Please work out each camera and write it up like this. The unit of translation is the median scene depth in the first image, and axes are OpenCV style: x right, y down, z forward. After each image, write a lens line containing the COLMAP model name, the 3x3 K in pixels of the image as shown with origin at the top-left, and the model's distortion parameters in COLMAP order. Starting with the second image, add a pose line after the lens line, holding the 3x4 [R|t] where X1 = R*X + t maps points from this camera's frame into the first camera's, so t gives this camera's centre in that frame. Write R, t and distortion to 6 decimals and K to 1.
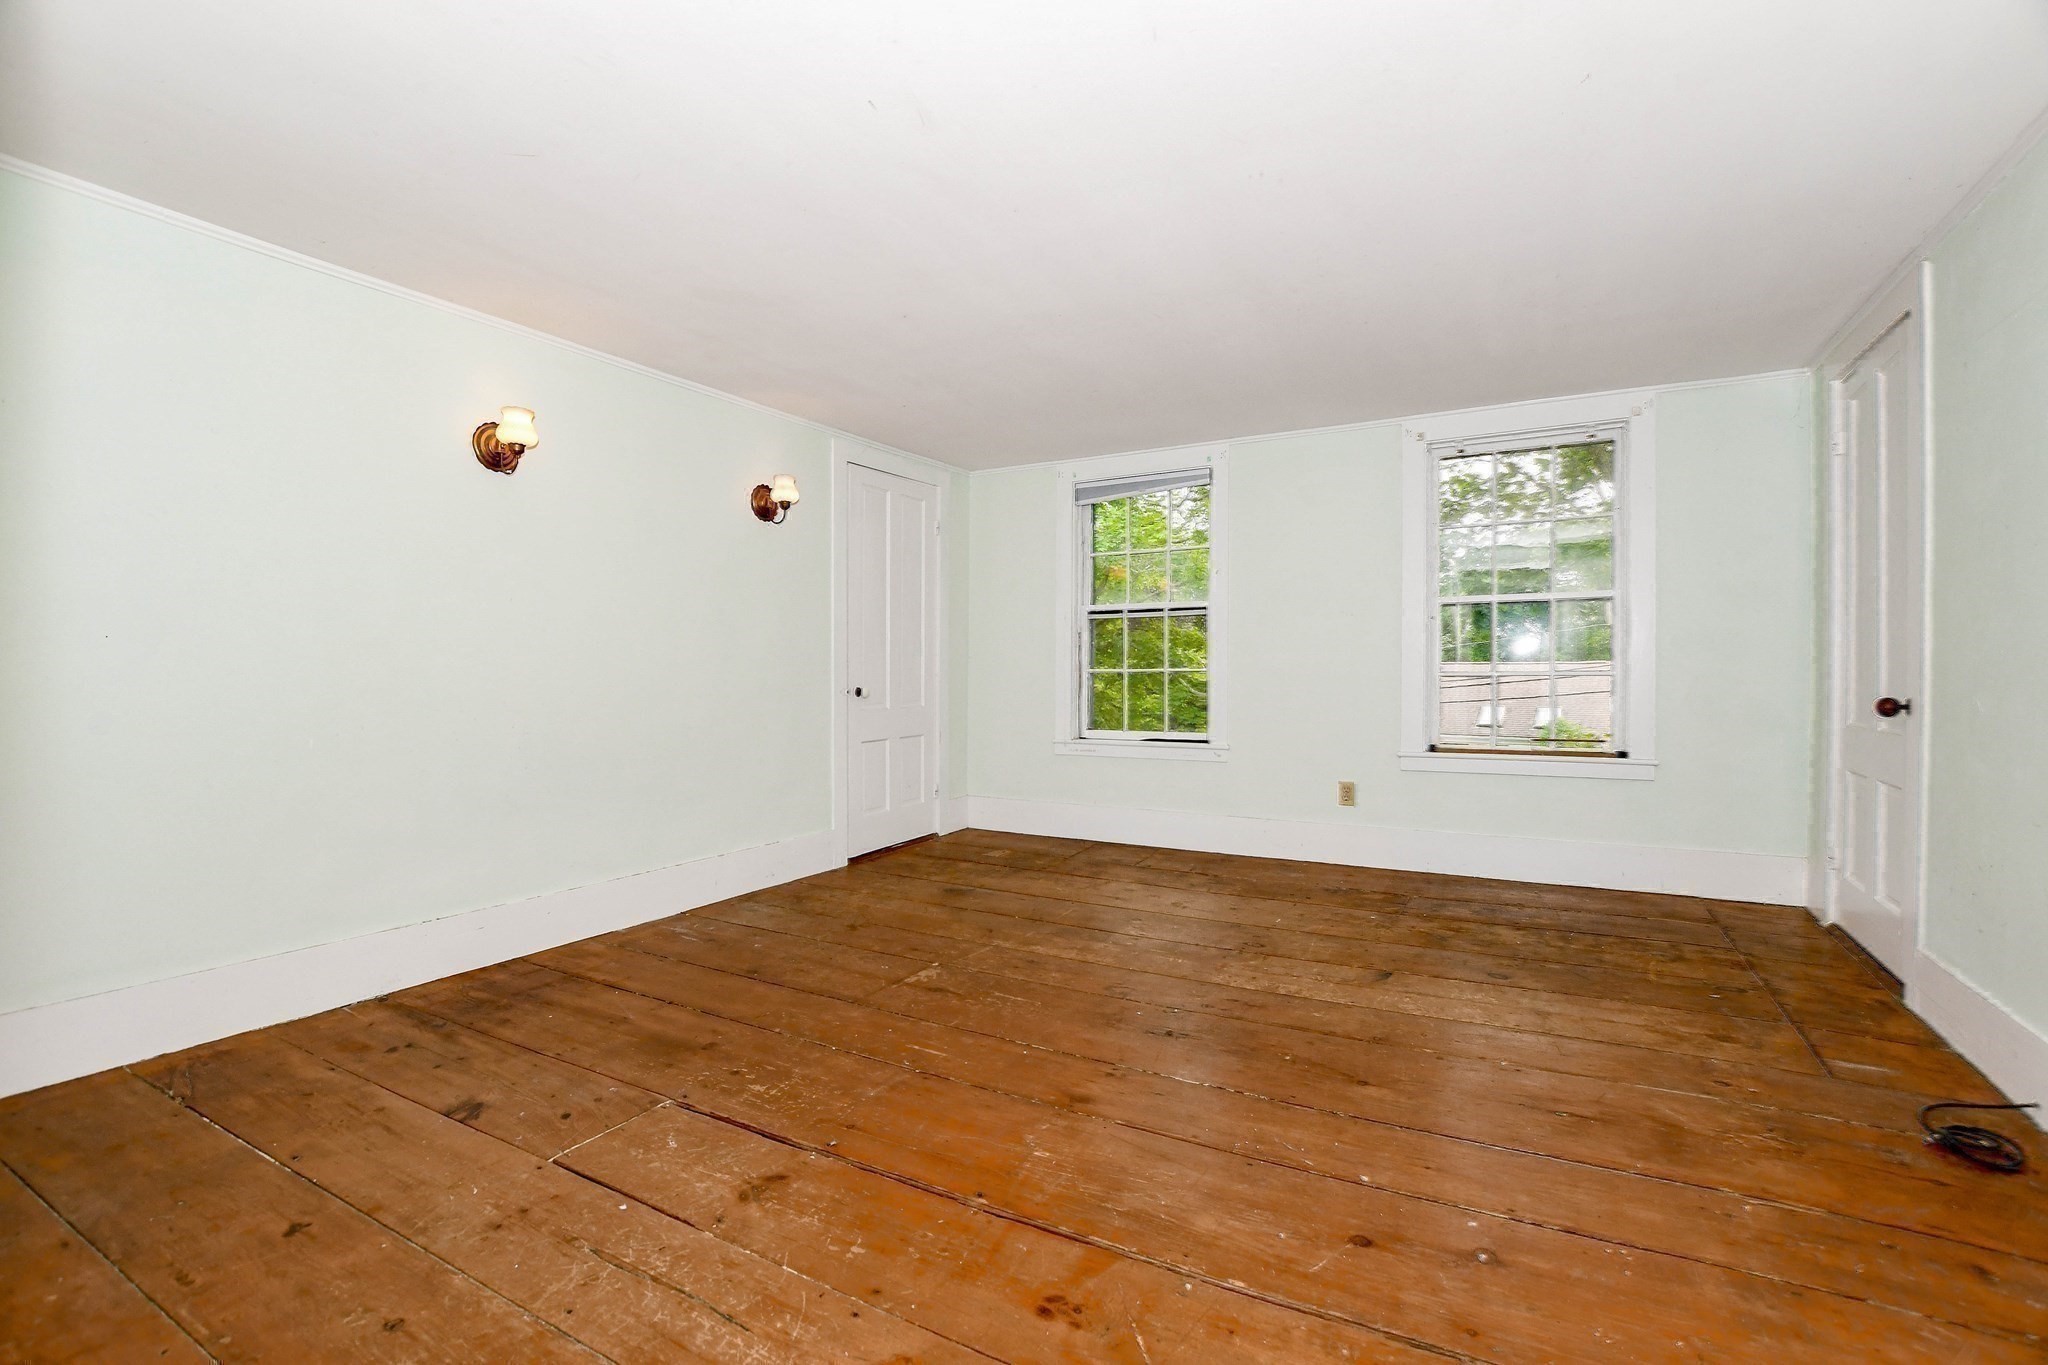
lens RADIAL K [[920.7, 0, 1012.9], [0, 920.7, 681.4], [0, 0, 1]] dist [-0.031694, 0.004390]
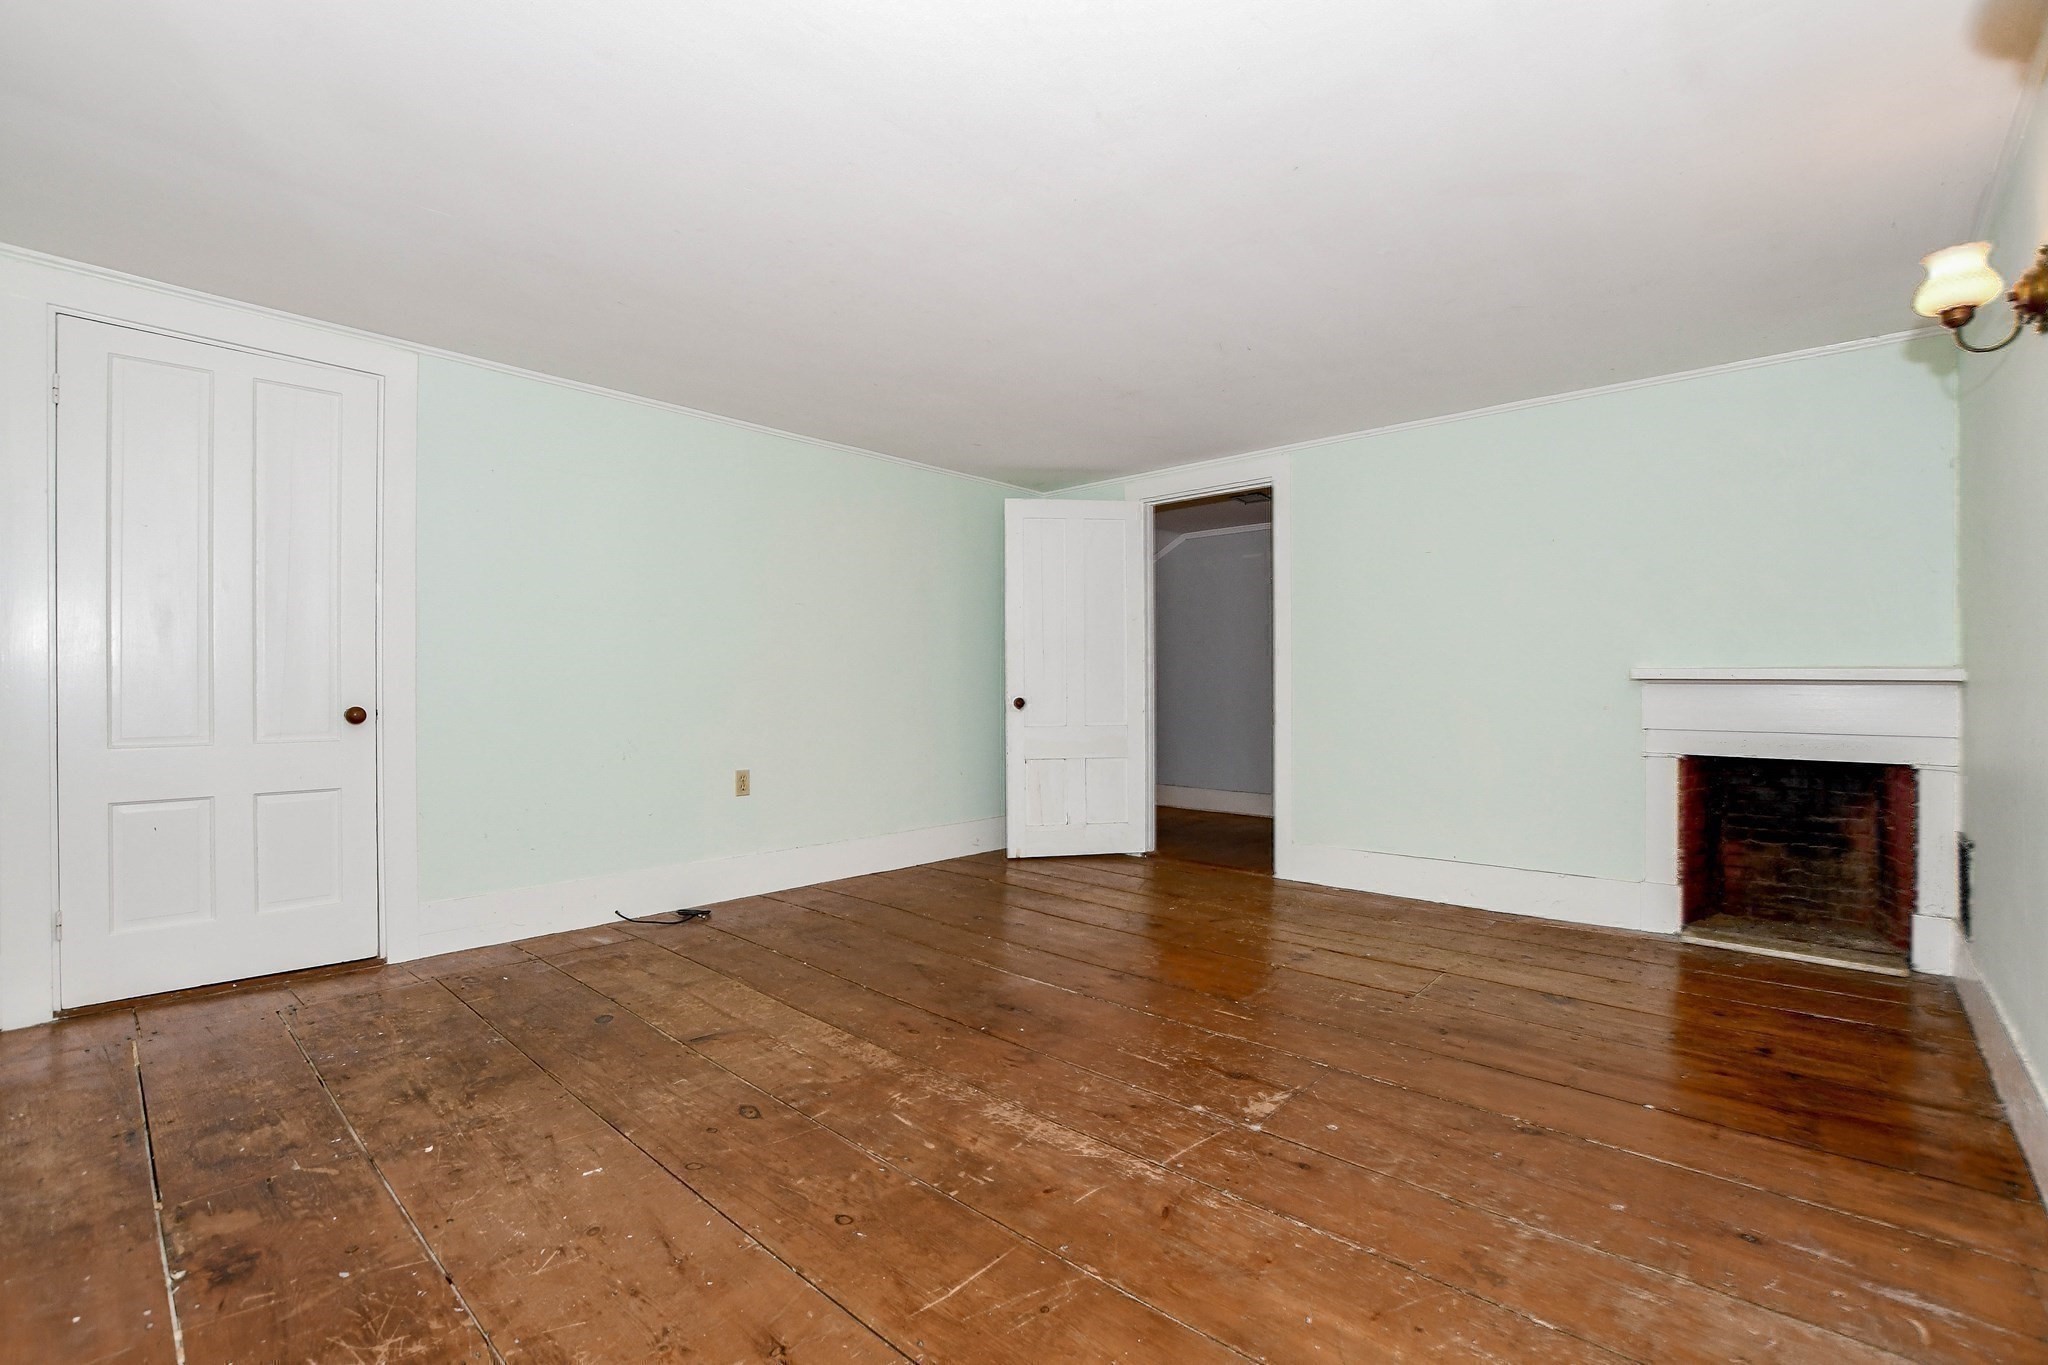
lens RADIAL K [[920.7, 0, 1012.9], [0, 920.7, 681.4], [0, 0, 1]] dist [-0.031694, 0.004390]
pose [[-0.976451, -0.000137, 0.215741, -0.062642], [0.001953, 0.999953, 0.009474, -0.020627], [-0.215732, 0.009672, -0.976405, 1.882941]]
